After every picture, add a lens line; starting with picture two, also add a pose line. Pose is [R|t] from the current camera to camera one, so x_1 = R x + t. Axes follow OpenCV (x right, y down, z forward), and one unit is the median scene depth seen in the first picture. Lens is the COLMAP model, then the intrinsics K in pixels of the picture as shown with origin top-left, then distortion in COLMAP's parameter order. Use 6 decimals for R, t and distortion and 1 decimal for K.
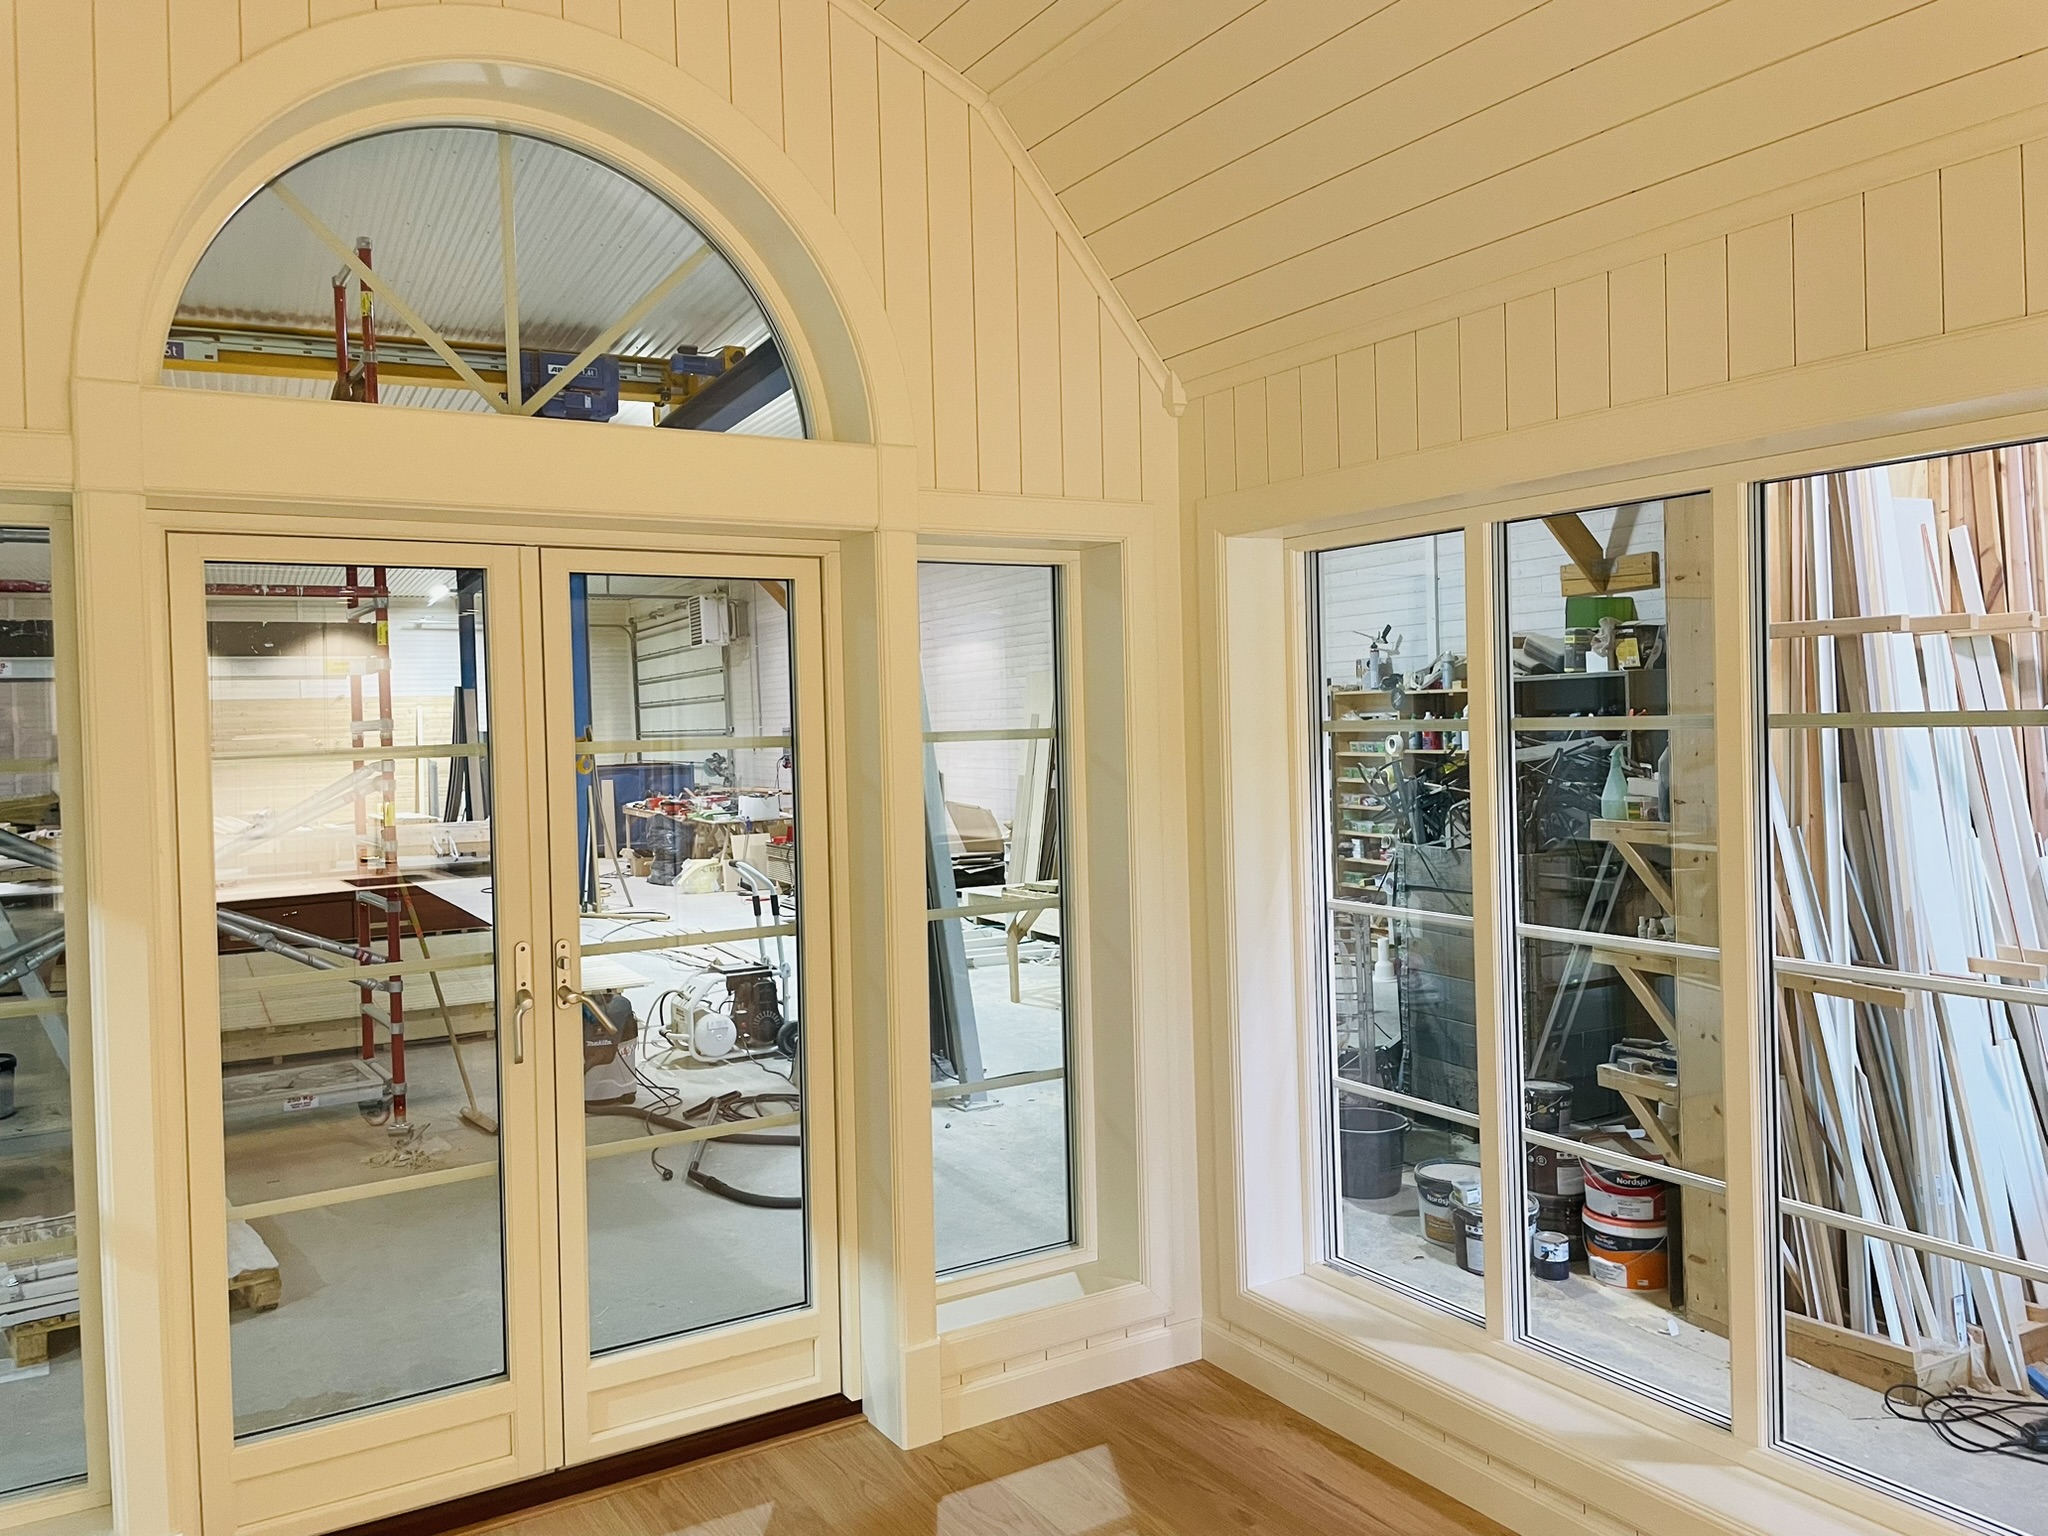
lens RADIAL K [[1567.1, 0, 993.3], [0, 1567.1, 767.7], [0, 0, 1]] dist [0.081069, -0.104755]
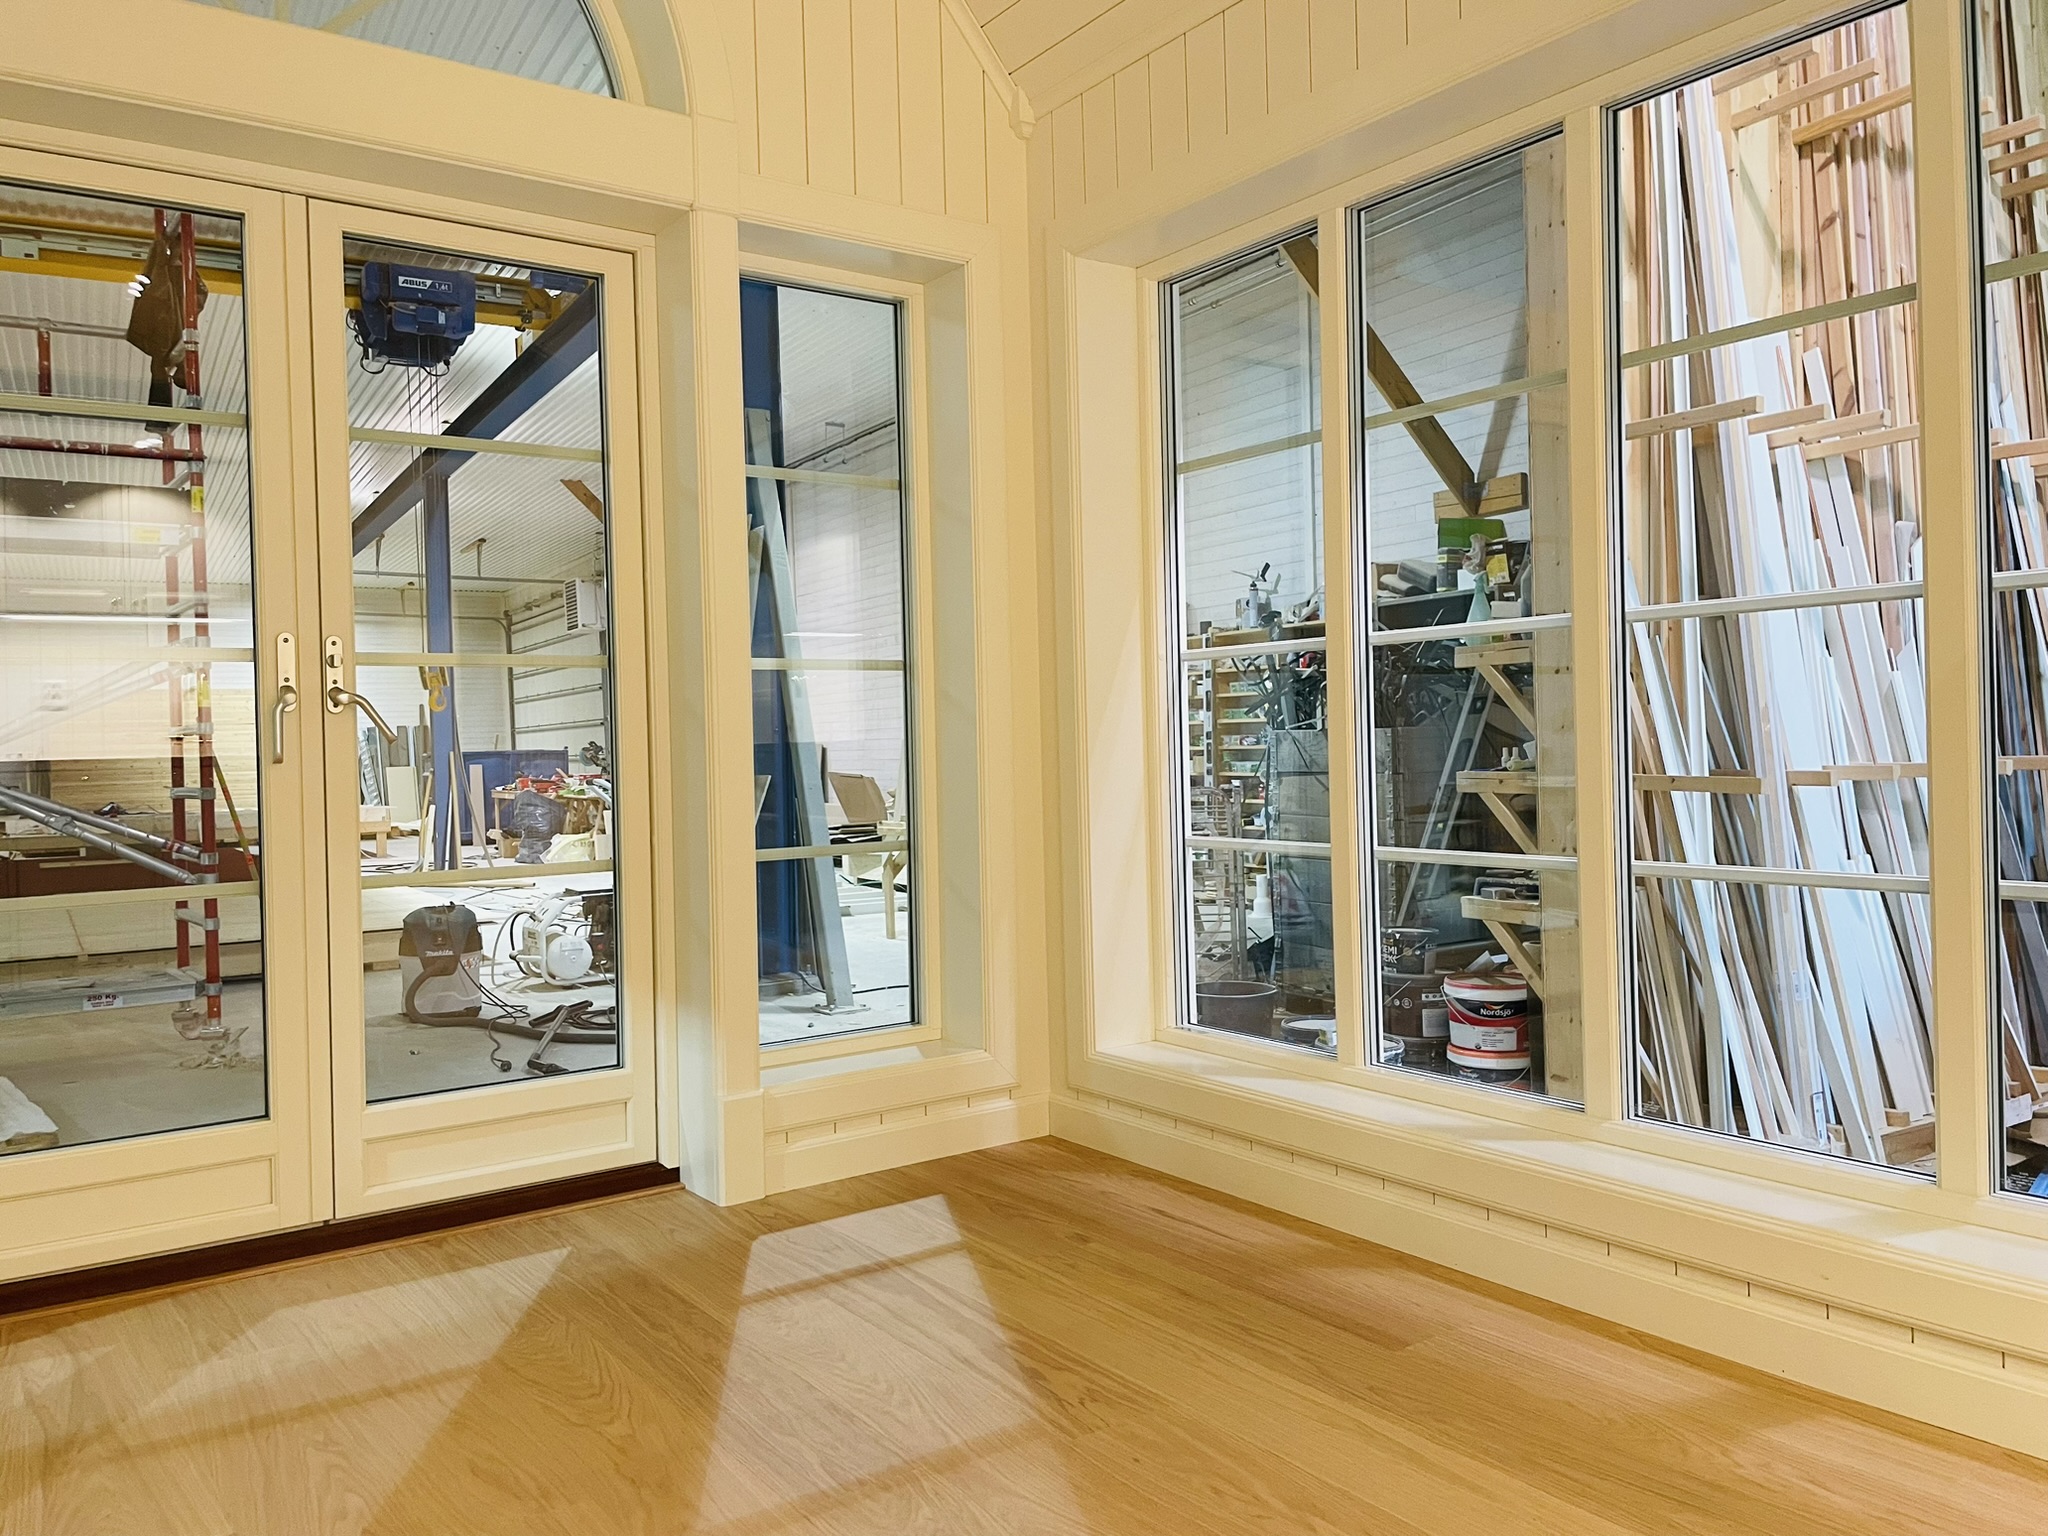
lens RADIAL K [[1567.1, 0, 1015.5], [0, 1567.1, 786.5], [0, 0, 1]] dist [0.081069, -0.104755]
pose [[0.996859, 0.001571, 0.079185, 0.030574], [-0.000491, 0.999907, -0.013661, 0.147818], [-0.079199, 0.013579, 0.996766, 0.049890]]
